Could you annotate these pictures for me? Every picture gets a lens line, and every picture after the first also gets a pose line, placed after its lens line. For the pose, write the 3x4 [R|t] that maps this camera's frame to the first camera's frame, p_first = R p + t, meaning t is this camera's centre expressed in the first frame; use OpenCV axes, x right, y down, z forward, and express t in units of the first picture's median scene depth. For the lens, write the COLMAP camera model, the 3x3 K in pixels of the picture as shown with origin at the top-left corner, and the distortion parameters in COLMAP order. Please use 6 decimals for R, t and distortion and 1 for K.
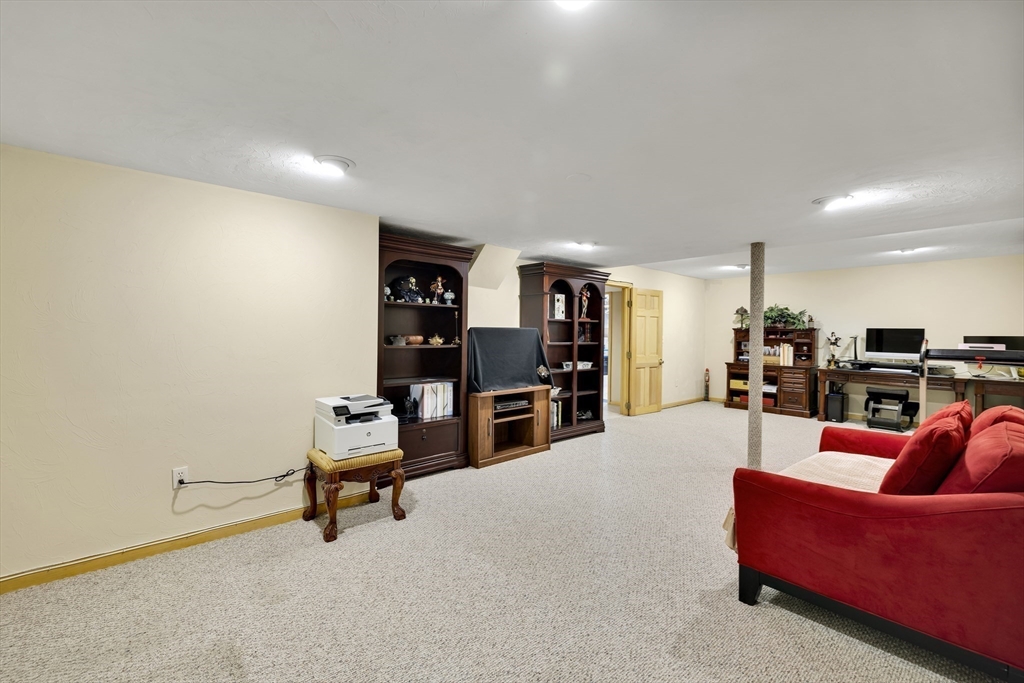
lens RADIAL K [[438.3, 0, 510.2], [0, 438.3, 340.8], [0, 0, 1]] dist [-0.003414, 0.000138]
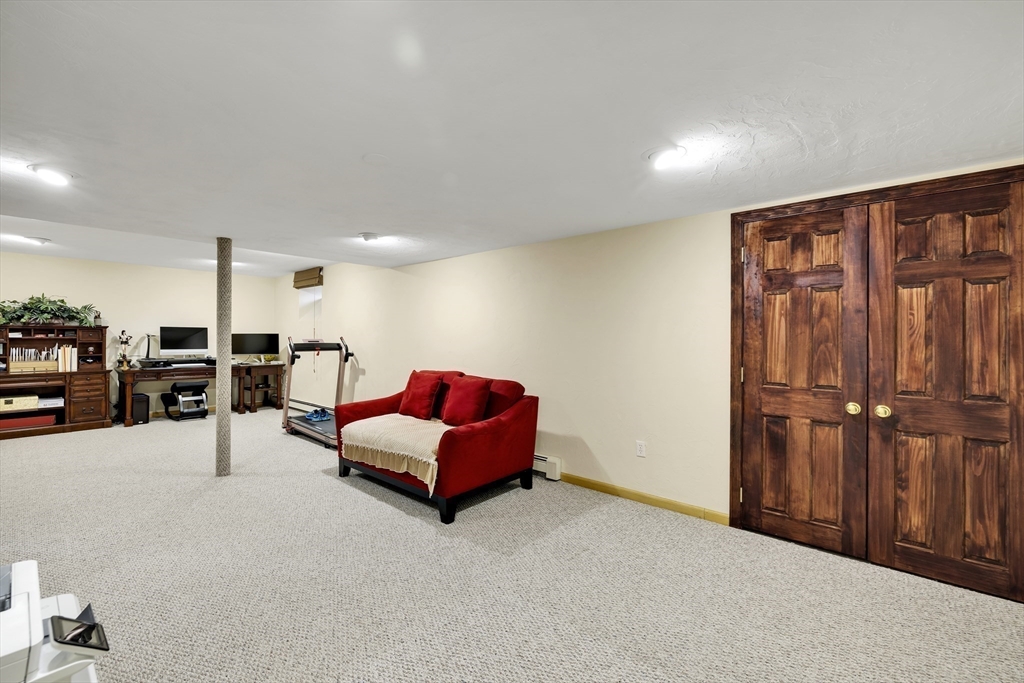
lens RADIAL K [[422.1, 0, 510.3], [0, 422.1, 333.5], [0, 0, 1]] dist [-0.002726, -0.000206]
pose [[-0.122839, -0.005401, 0.992412, -0.255350], [0.015200, 0.999858, 0.007323, -0.007107], [-0.992310, 0.015984, -0.122740, 0.292183]]
